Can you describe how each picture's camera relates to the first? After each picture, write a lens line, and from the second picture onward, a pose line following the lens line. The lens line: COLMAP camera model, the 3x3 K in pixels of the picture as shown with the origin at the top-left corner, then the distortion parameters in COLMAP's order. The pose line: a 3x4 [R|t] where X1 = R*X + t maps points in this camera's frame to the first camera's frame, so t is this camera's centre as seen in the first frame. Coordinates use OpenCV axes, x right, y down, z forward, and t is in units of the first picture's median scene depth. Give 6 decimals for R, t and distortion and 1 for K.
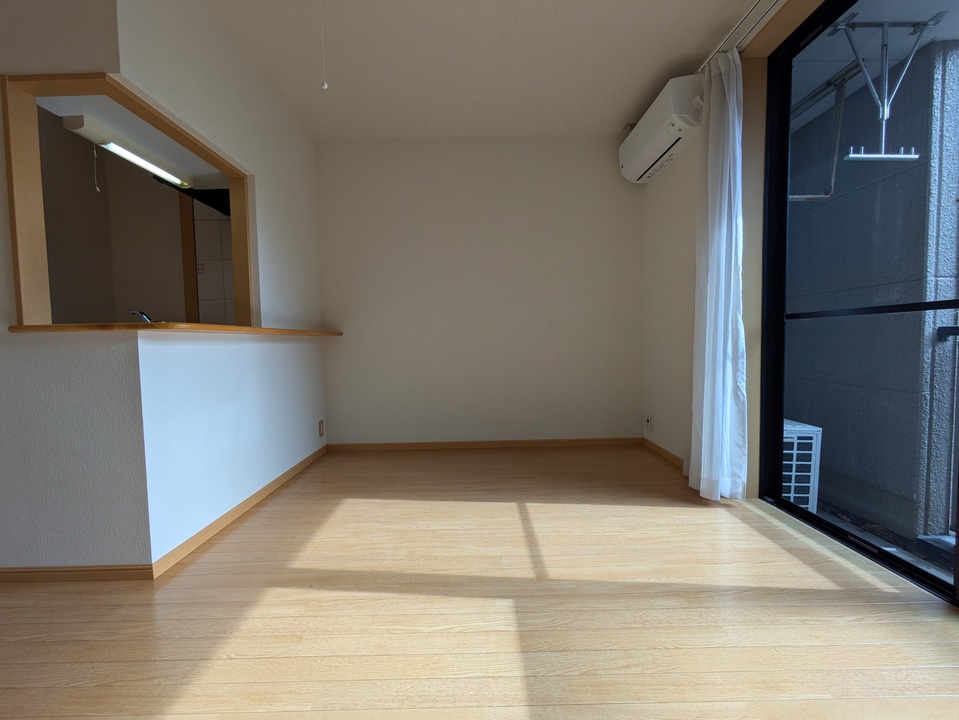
lens RADIAL K [[382.2, 0, 478.3], [0, 382.2, 361.0], [0, 0, 1]] dist [0.001392, 0.000390]
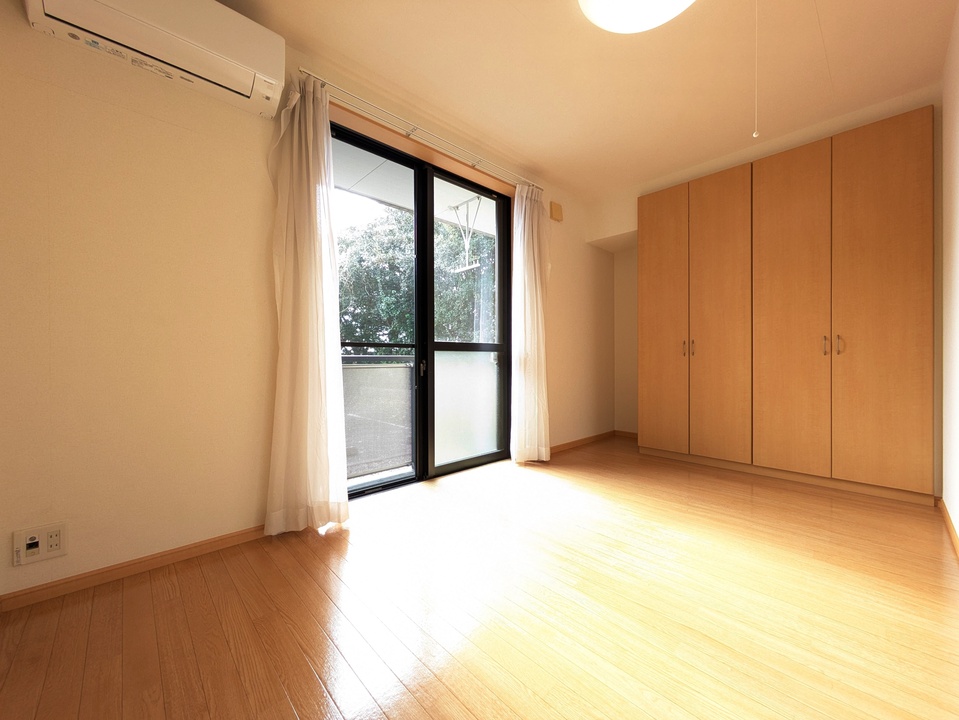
lens RADIAL K [[382.2, 0, 478.8], [0, 382.2, 360.1], [0, 0, 1]] dist [0.001392, 0.000390]
pose [[-0.680775, 0.017235, 0.732290, -0.425953], [0.054594, 0.998136, 0.027261, -0.073938], [-0.730455, 0.058537, -0.680447, 1.557586]]
